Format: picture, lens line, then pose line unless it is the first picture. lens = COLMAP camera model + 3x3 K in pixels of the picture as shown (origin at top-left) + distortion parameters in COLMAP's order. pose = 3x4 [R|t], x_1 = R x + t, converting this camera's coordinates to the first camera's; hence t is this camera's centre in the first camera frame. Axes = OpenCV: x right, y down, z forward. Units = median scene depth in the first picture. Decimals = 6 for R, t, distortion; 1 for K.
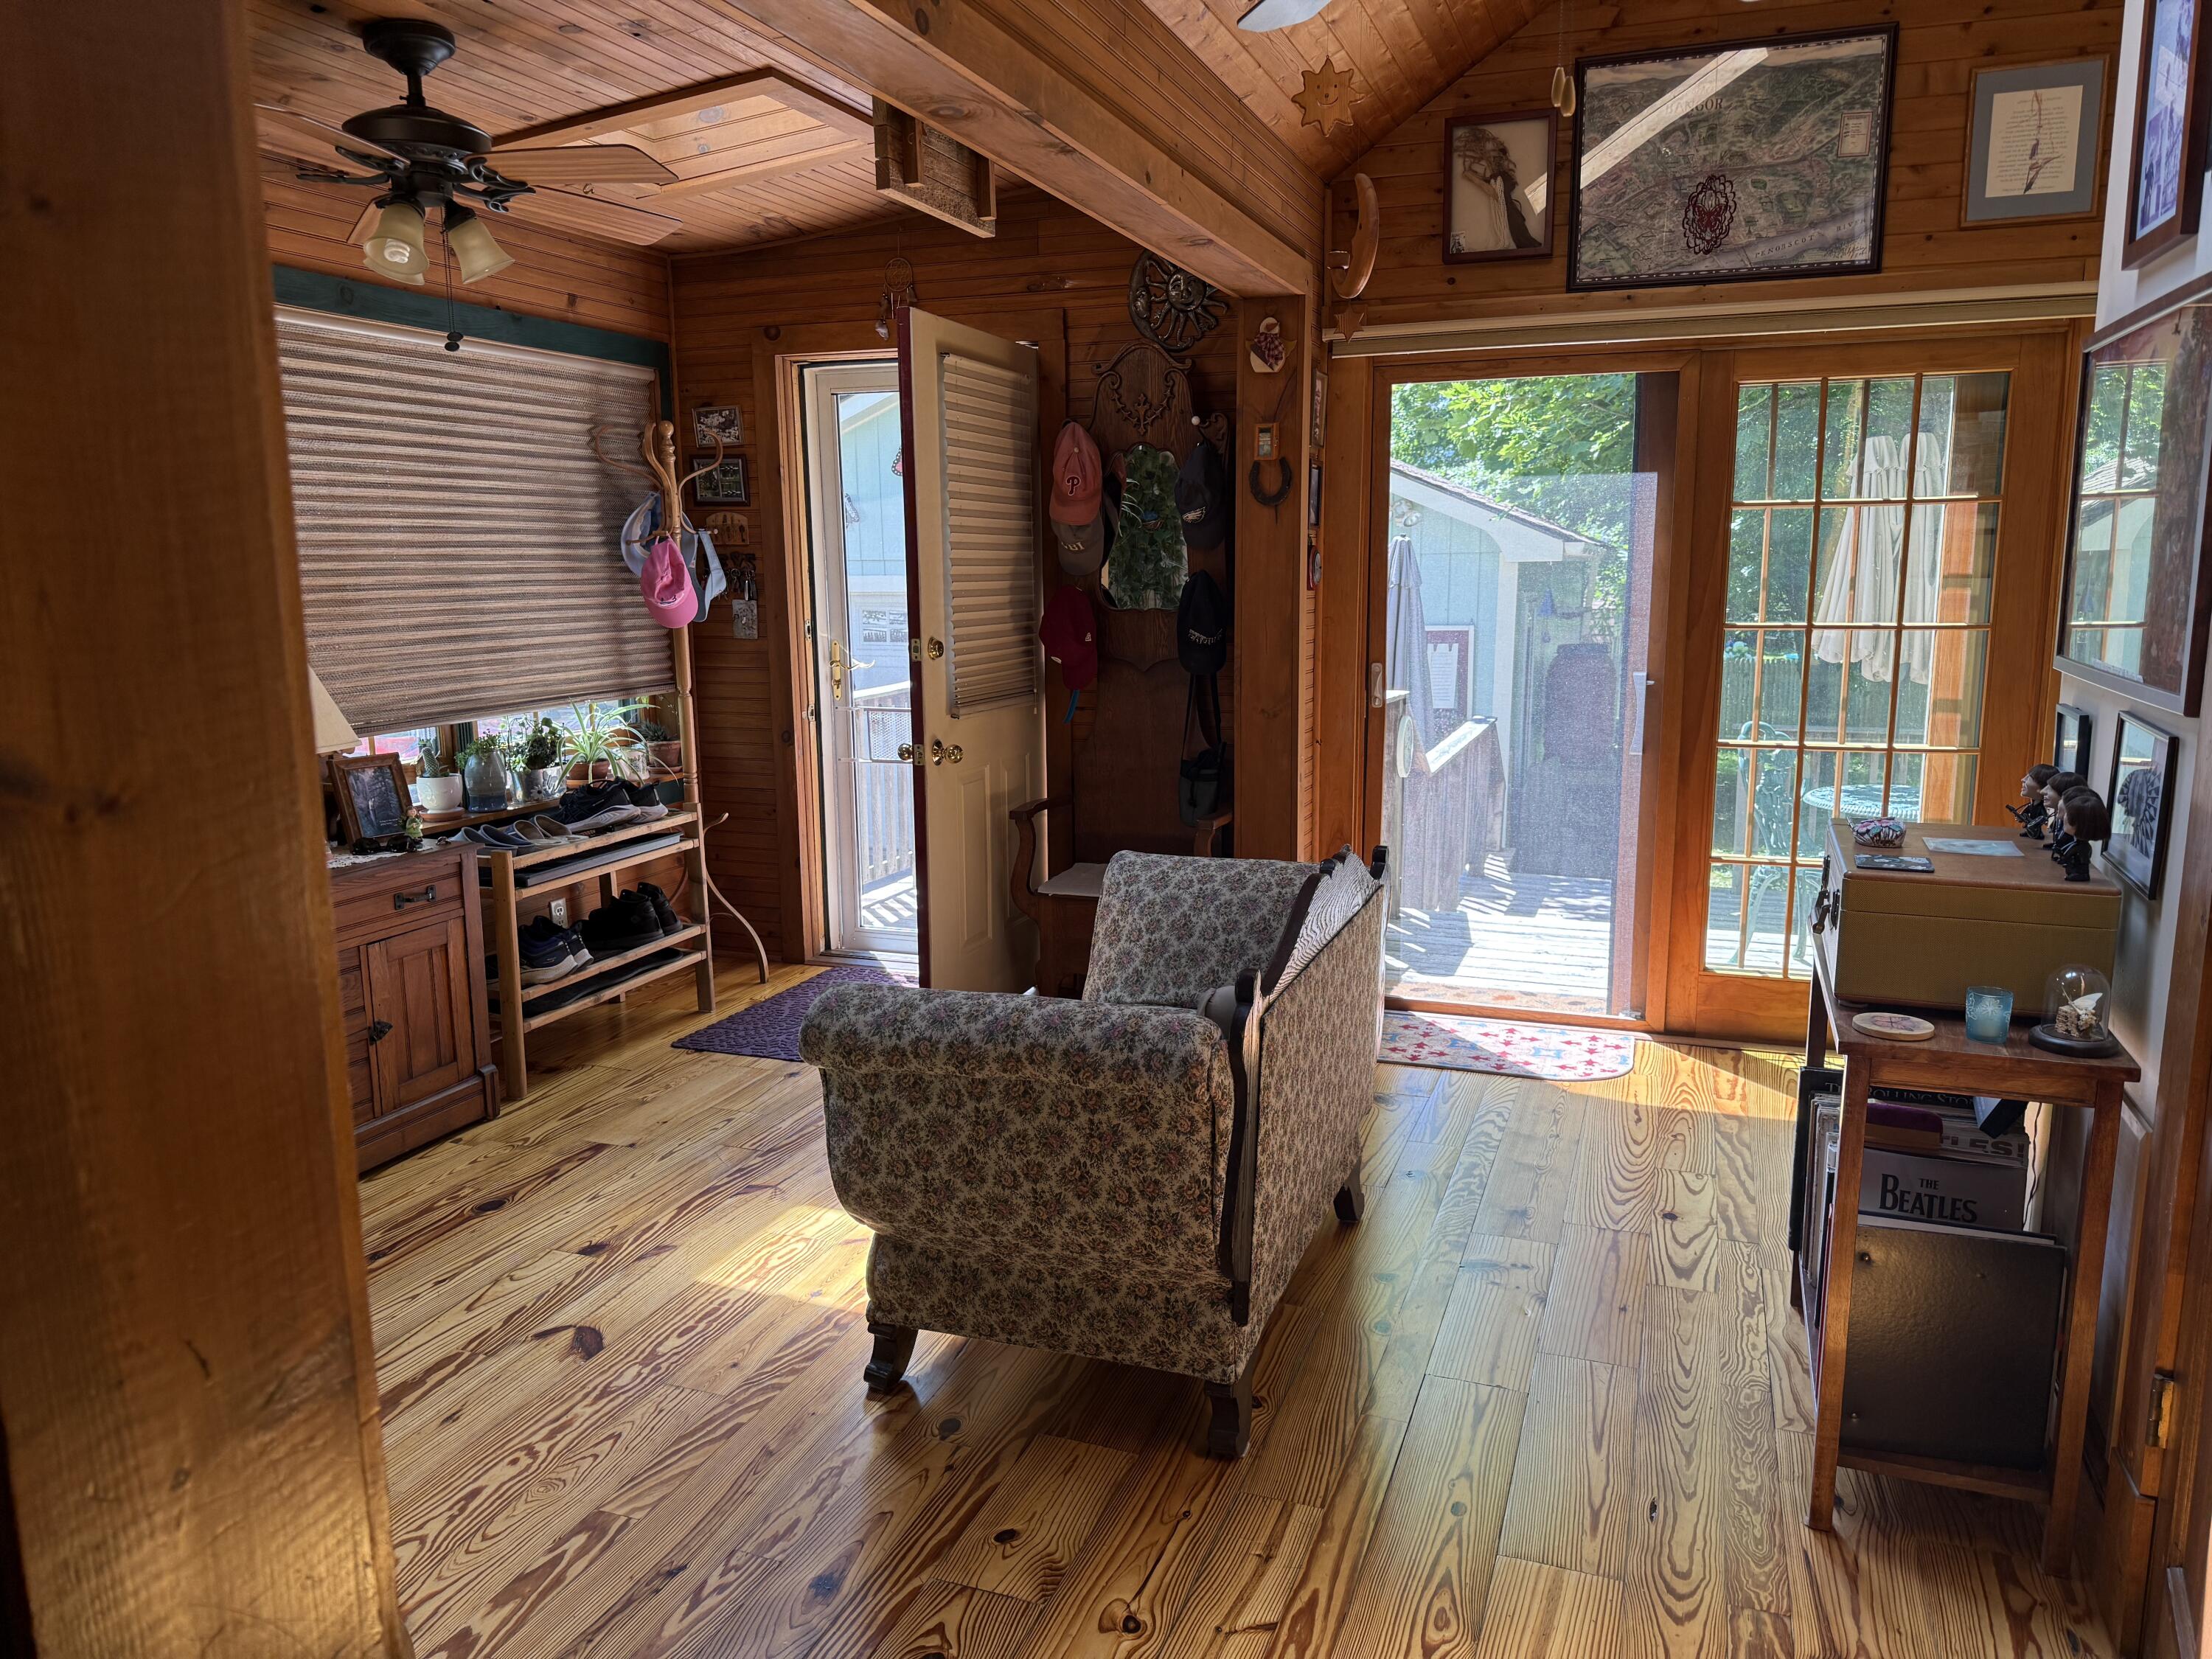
lens RADIAL K [[1589.8, 0, 1106.0], [0, 1589.8, 829.5], [0, 0, 1]] dist [0.062472, -0.000860]
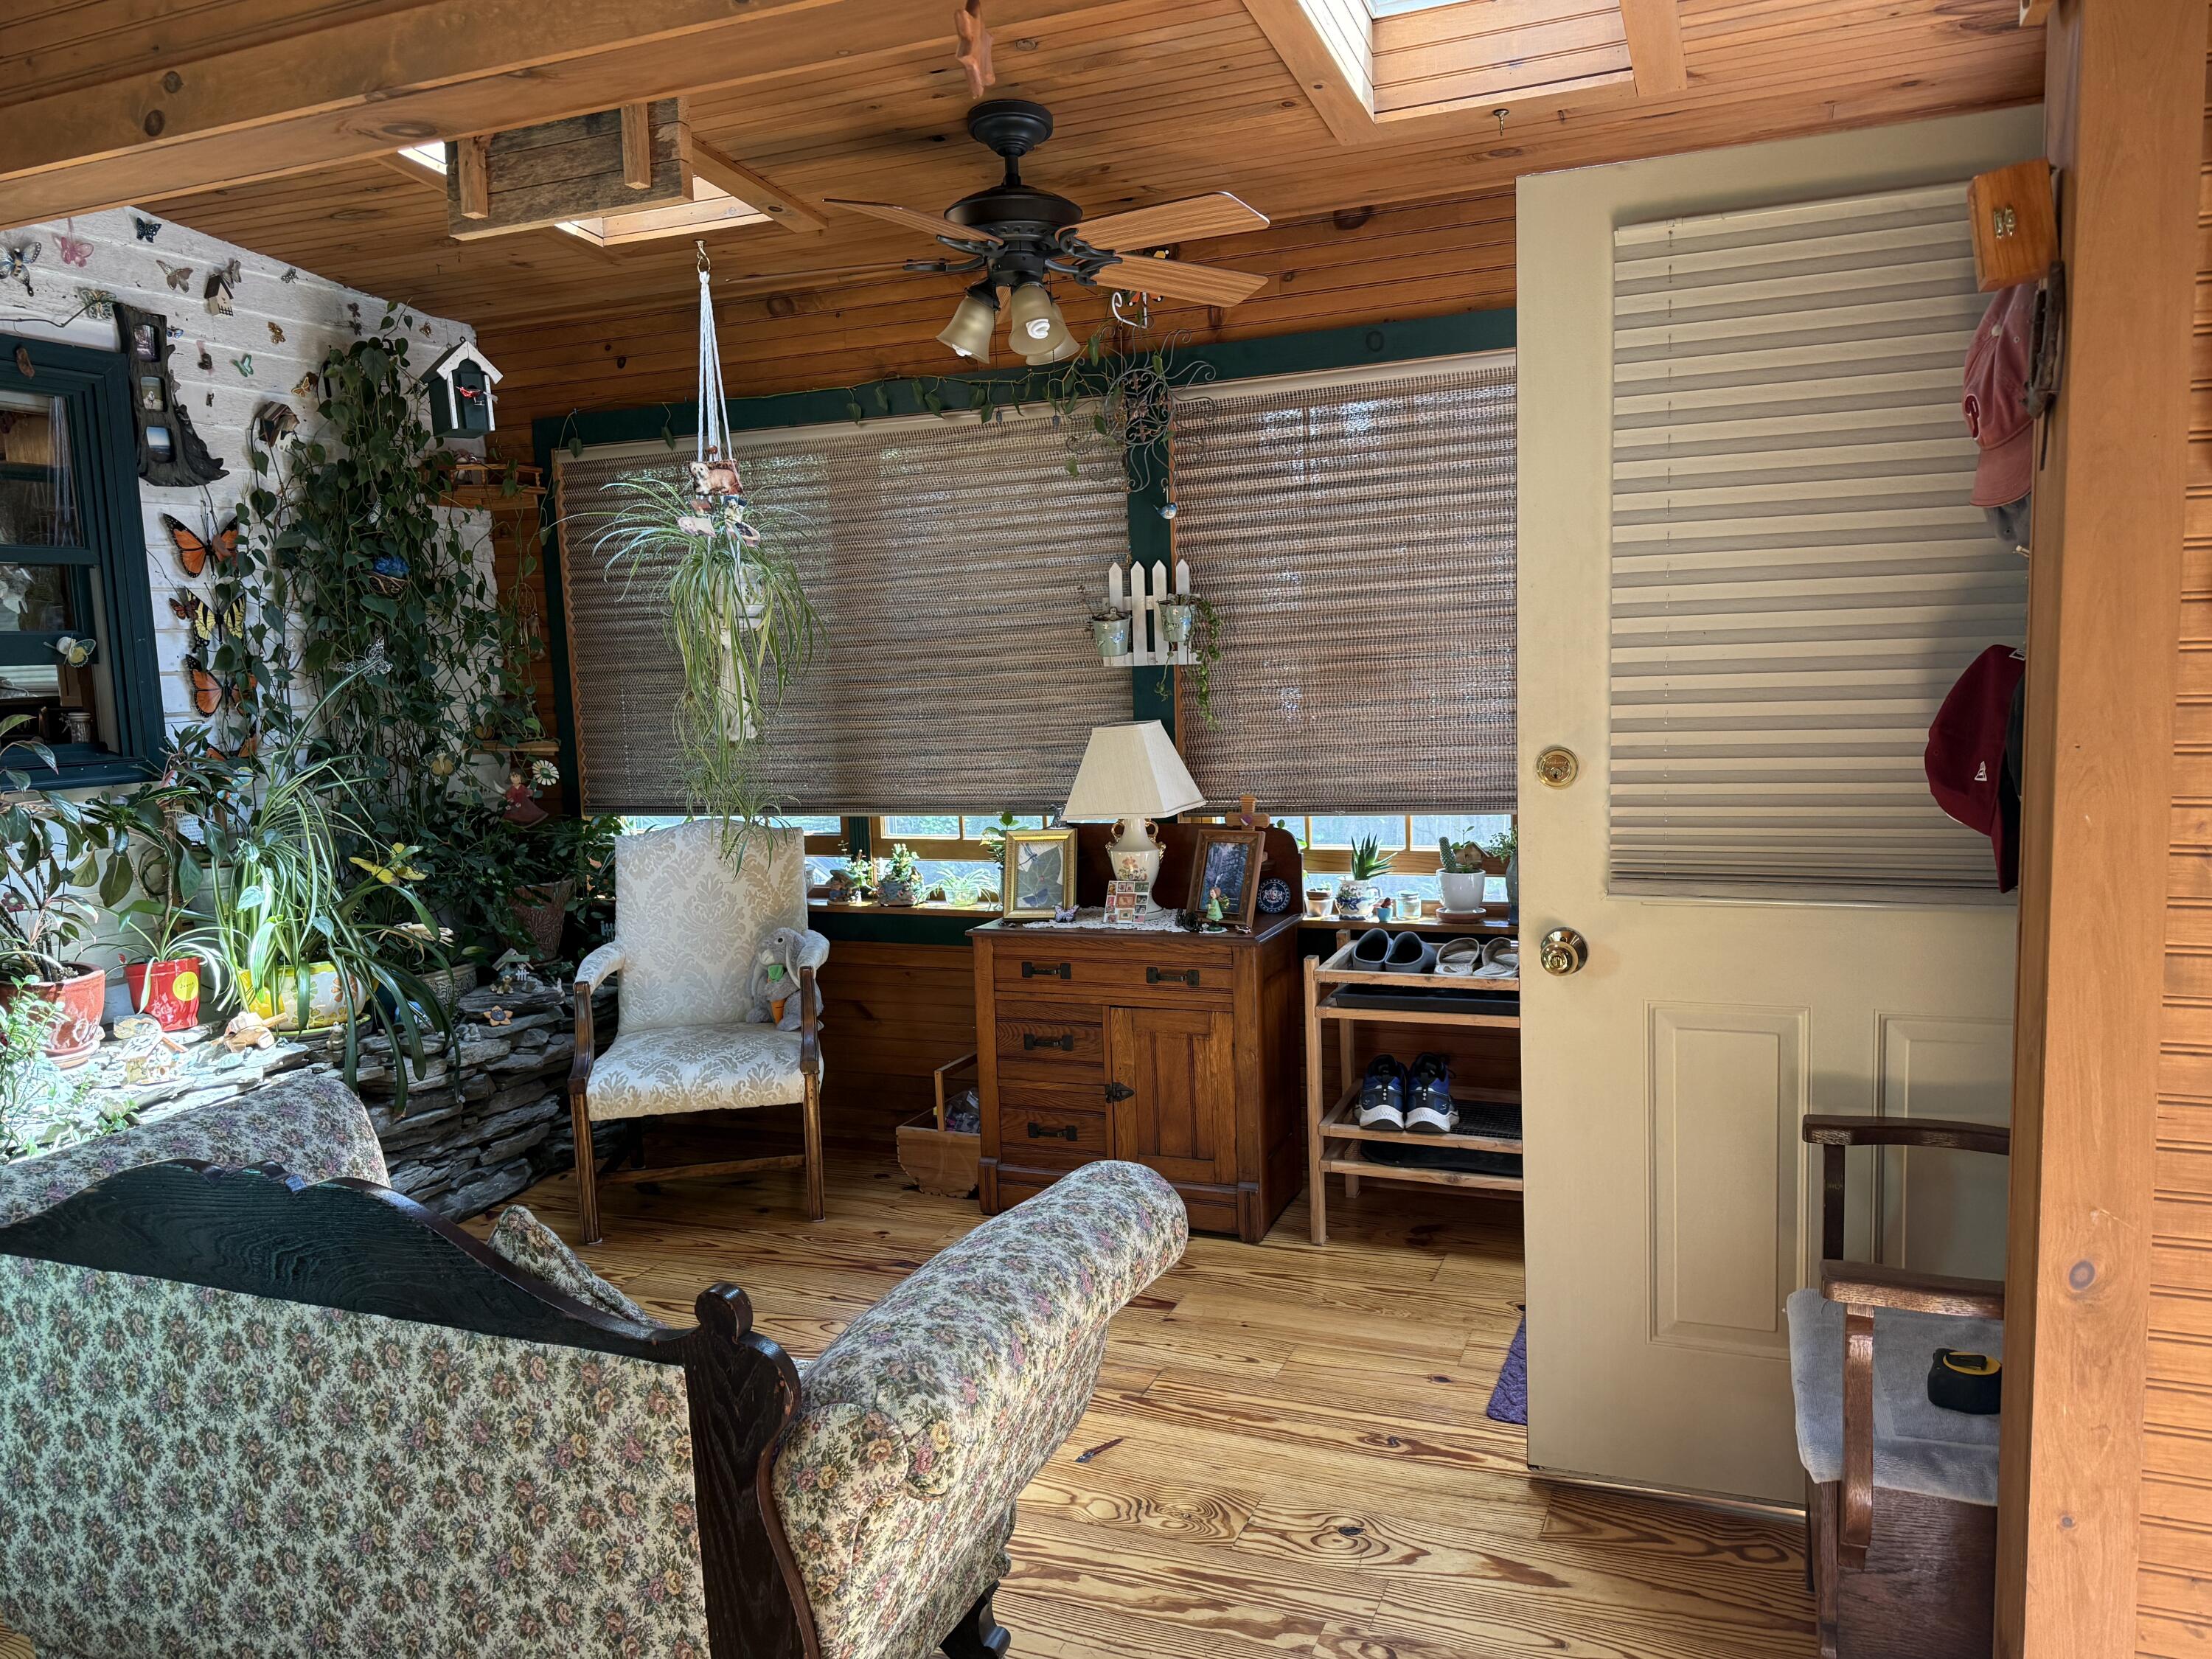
lens RADIAL K [[1584.2, 0, 1109.0], [0, 1584.2, 841.7], [0, 0, 1]] dist [0.093474, -0.151064]
pose [[-0.029147, 0.125404, -0.991678, 0.424923], [-0.131975, 0.982931, 0.128176, -0.128972], [0.990824, 0.134613, -0.012099, 0.789131]]
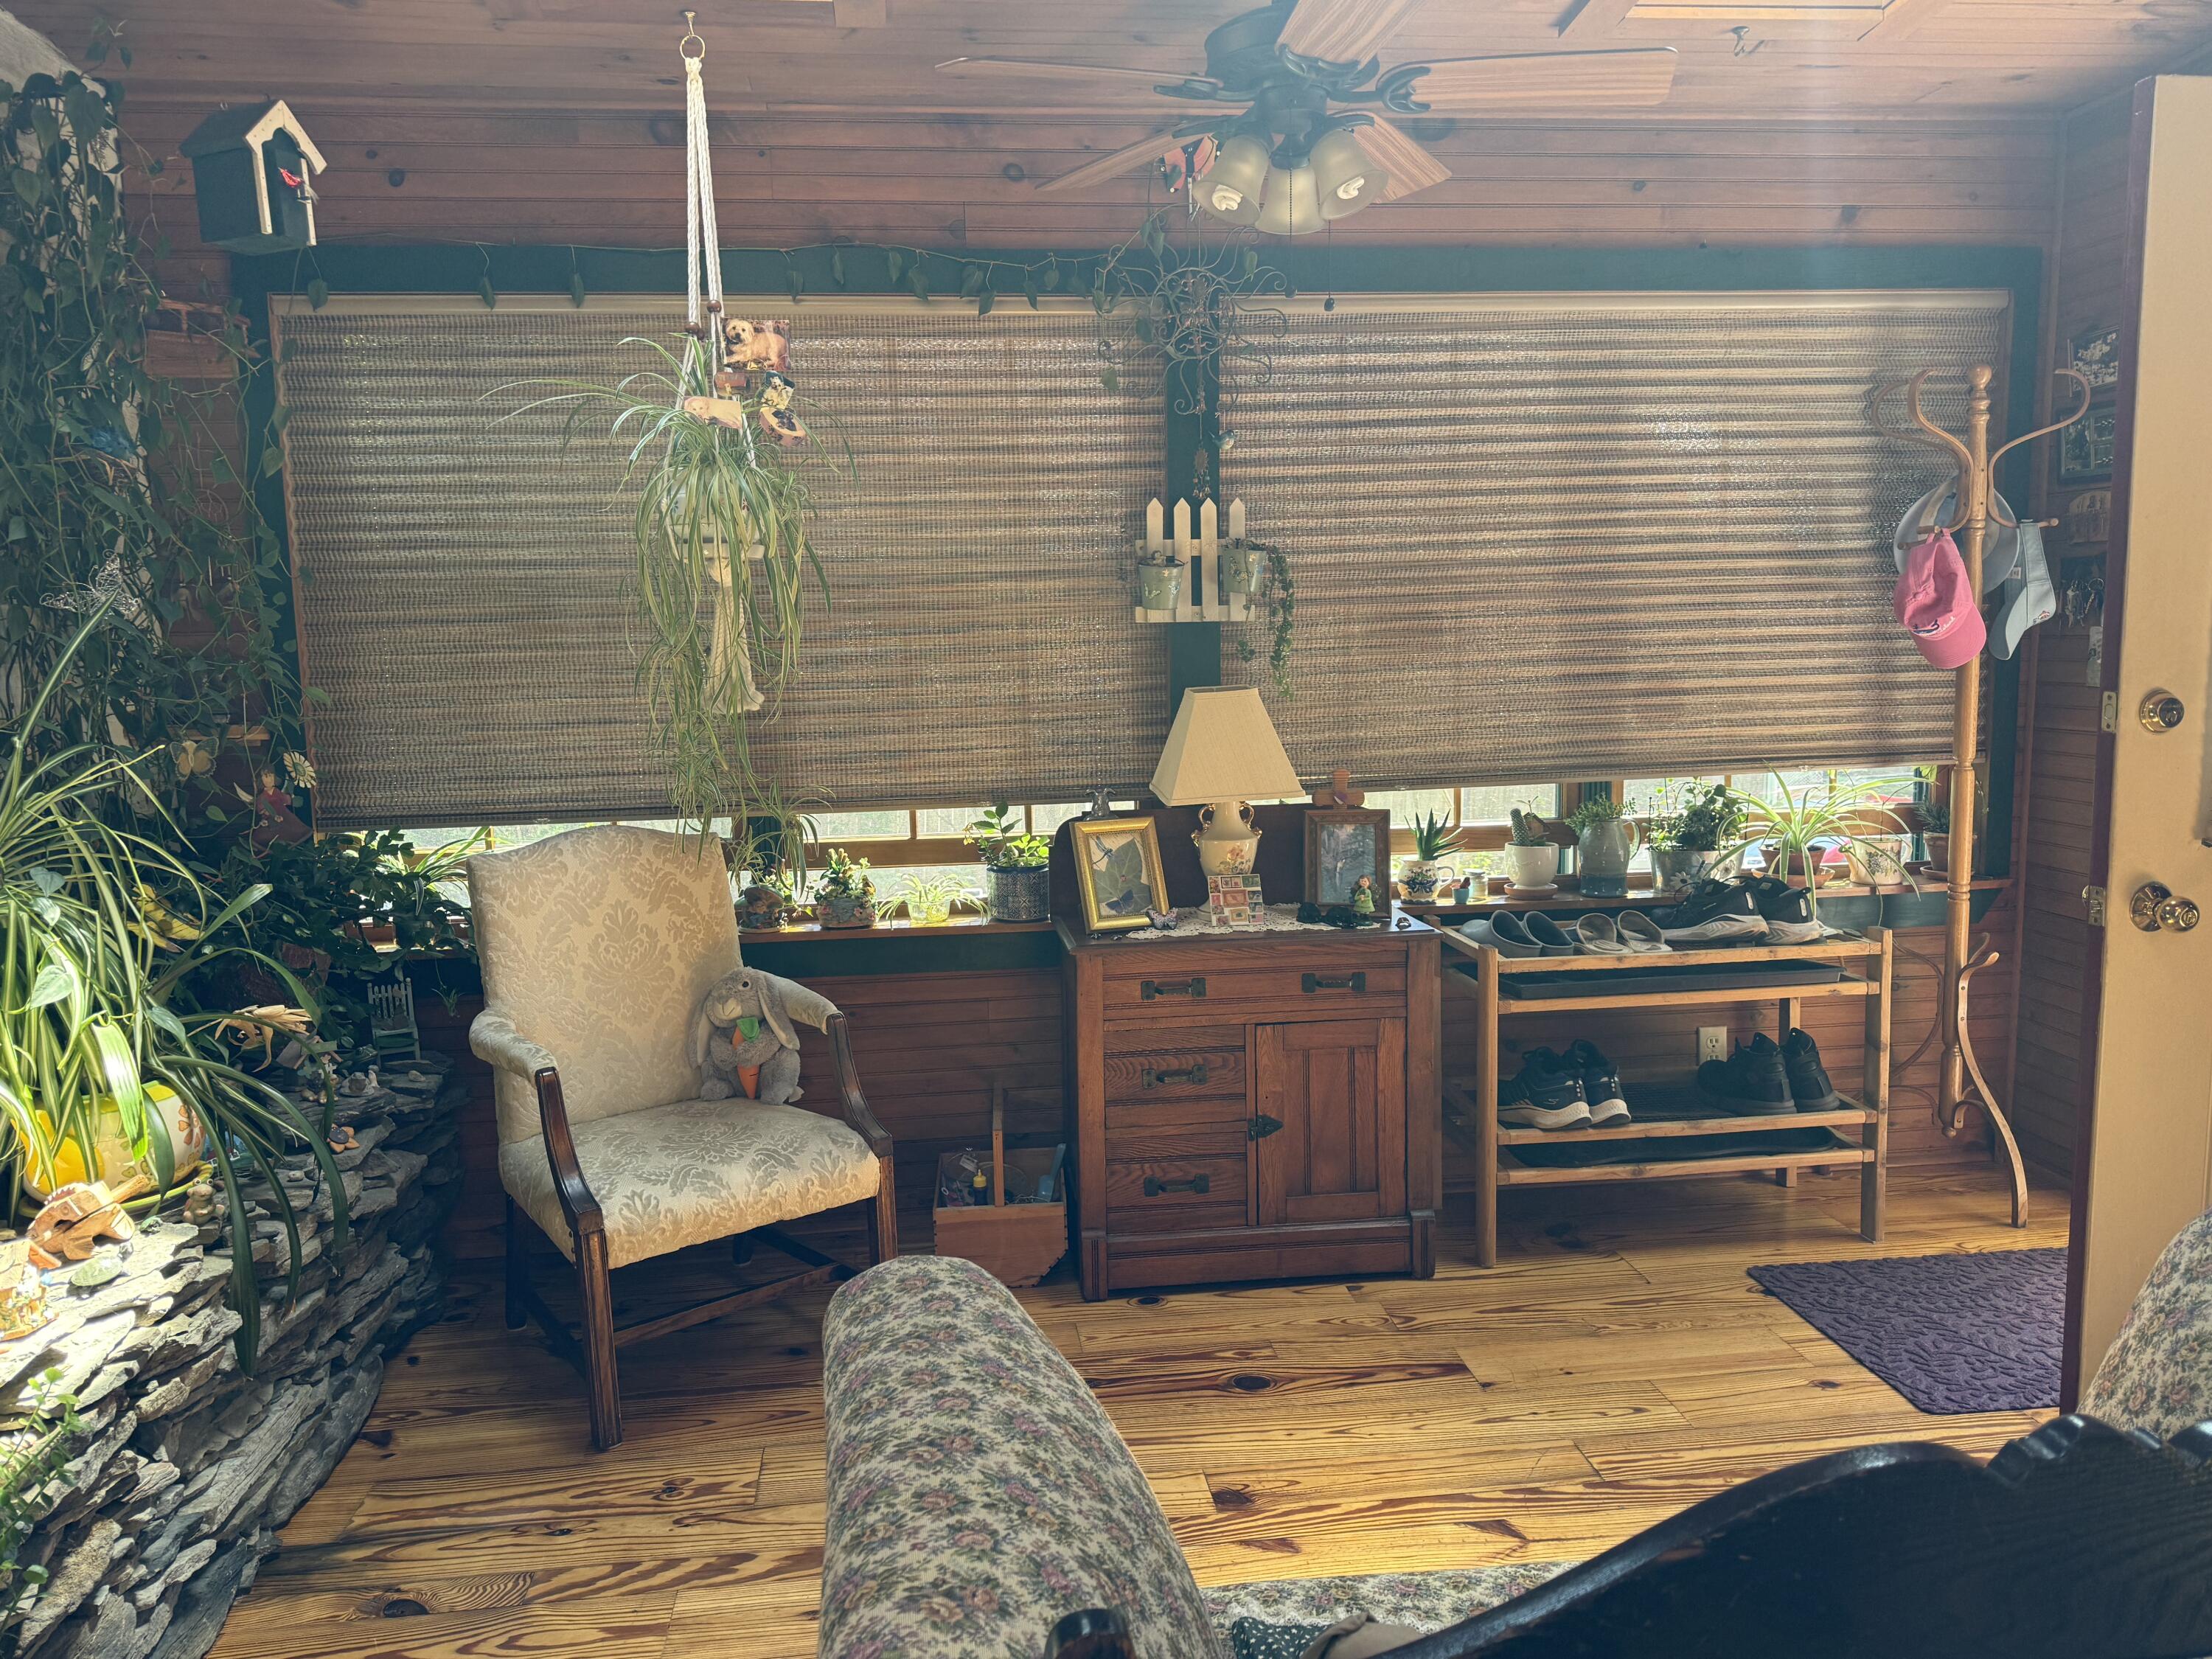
lens RADIAL K [[1590.5, 0, 1114.3], [0, 1590.5, 830.2], [0, 0, 1]] dist [0.092379, -0.152472]
pose [[0.450190, 0.108631, -0.886300, 0.199683], [-0.131259, 0.989841, 0.054649, -0.054371], [0.883232, 0.091733, 0.459876, 0.419804]]
